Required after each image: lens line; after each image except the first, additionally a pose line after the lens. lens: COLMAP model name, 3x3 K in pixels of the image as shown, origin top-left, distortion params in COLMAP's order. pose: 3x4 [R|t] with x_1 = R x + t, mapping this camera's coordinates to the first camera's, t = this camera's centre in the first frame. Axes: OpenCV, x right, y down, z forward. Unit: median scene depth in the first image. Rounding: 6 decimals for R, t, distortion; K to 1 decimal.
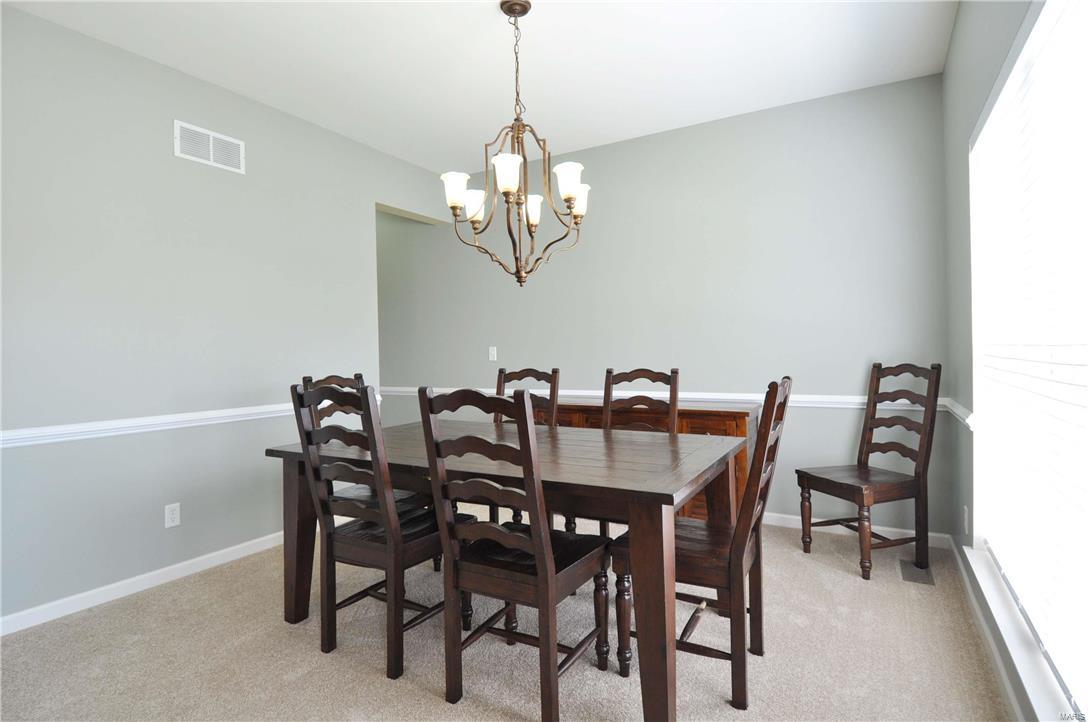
lens RADIAL K [[568.2, 0, 543.4], [0, 568.2, 358.9], [0, 0, 1]] dist [0.018862, -0.023682]
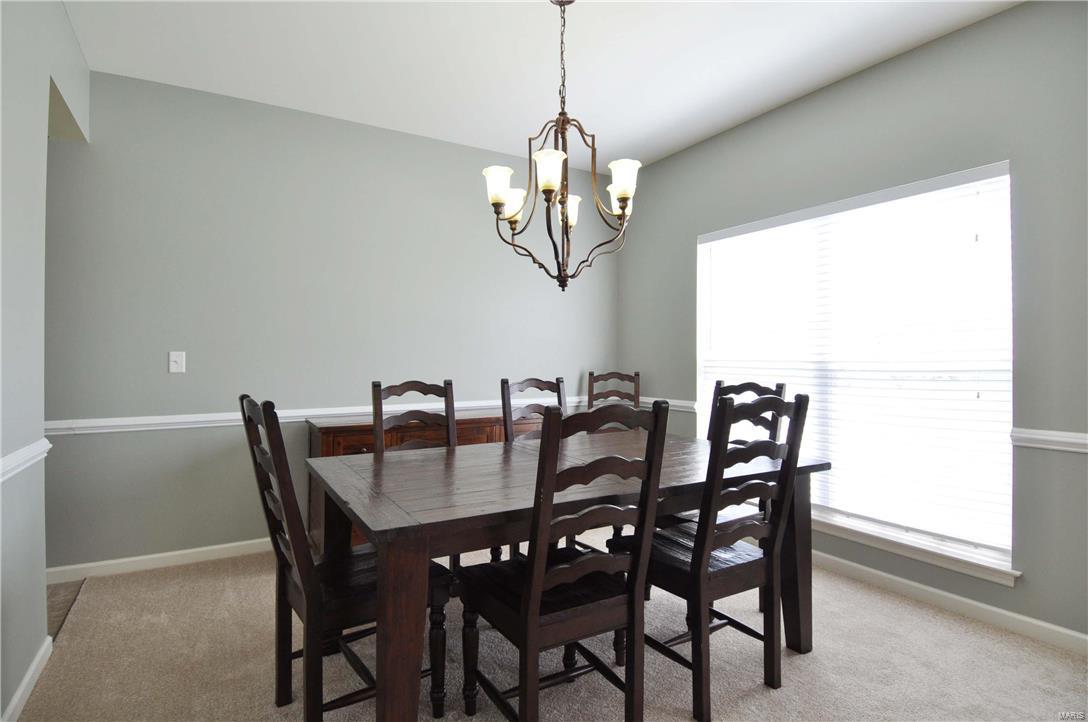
lens RADIAL K [[568.2, 0, 550.0], [0, 568.2, 353.9], [0, 0, 1]] dist [0.018862, -0.023682]
pose [[0.475517, 0.023956, 0.879380, -0.687588], [0.004726, 0.999545, -0.029785, 0.003310], [-0.879694, 0.018319, 0.475188, 0.447720]]
